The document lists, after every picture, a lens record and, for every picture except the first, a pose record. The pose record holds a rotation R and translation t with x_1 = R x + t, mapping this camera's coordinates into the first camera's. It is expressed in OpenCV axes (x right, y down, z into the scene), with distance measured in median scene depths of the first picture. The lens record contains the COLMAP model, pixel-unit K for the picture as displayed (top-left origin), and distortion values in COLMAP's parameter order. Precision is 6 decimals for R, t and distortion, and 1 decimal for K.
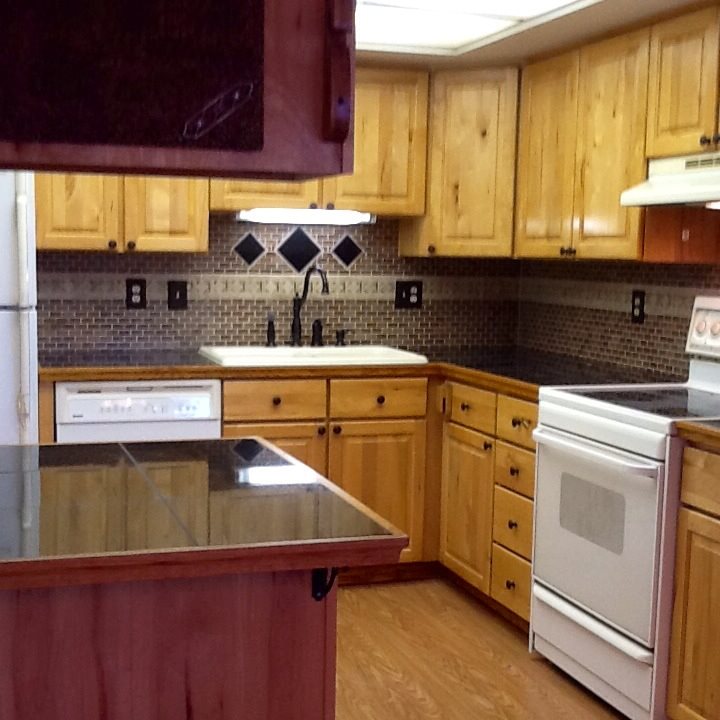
lens RADIAL K [[1118.2, 0, 360.0], [0, 1118.2, 360.0], [0, 0, 1]] dist [0.002424, -0.052418]
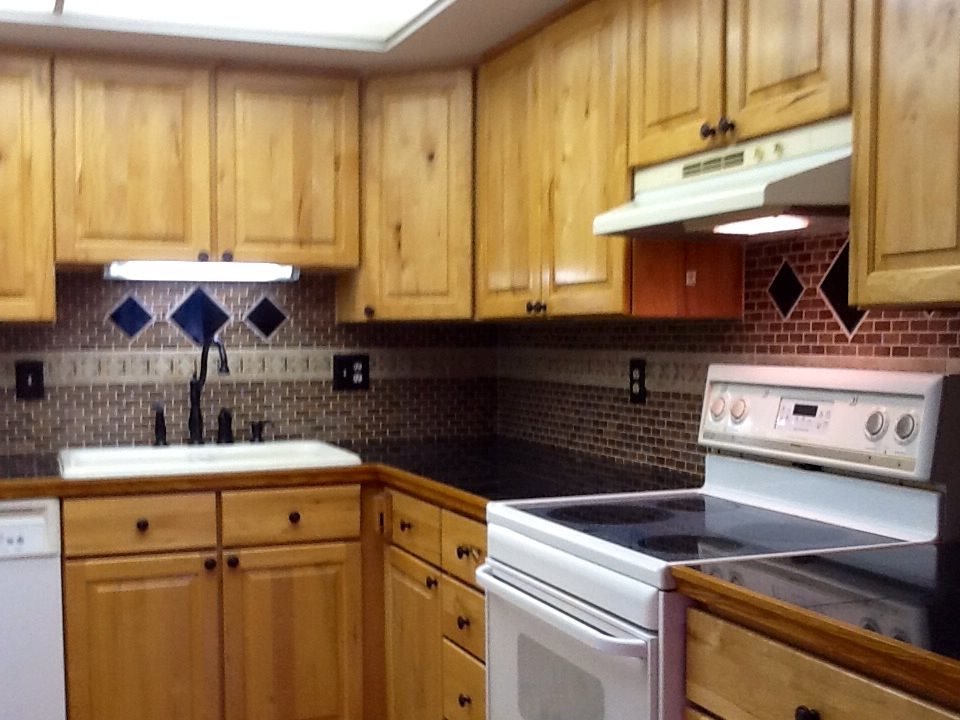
lens RADIAL K [[1194.9, 0, 480.0], [0, 1194.9, 360.0], [0, 0, 1]] dist [0.025426, 0.013480]
pose [[0.996266, -0.021954, 0.083504, 0.074930], [0.027847, 0.997153, -0.070073, -0.008636], [-0.081728, 0.072137, 0.994041, 0.209484]]
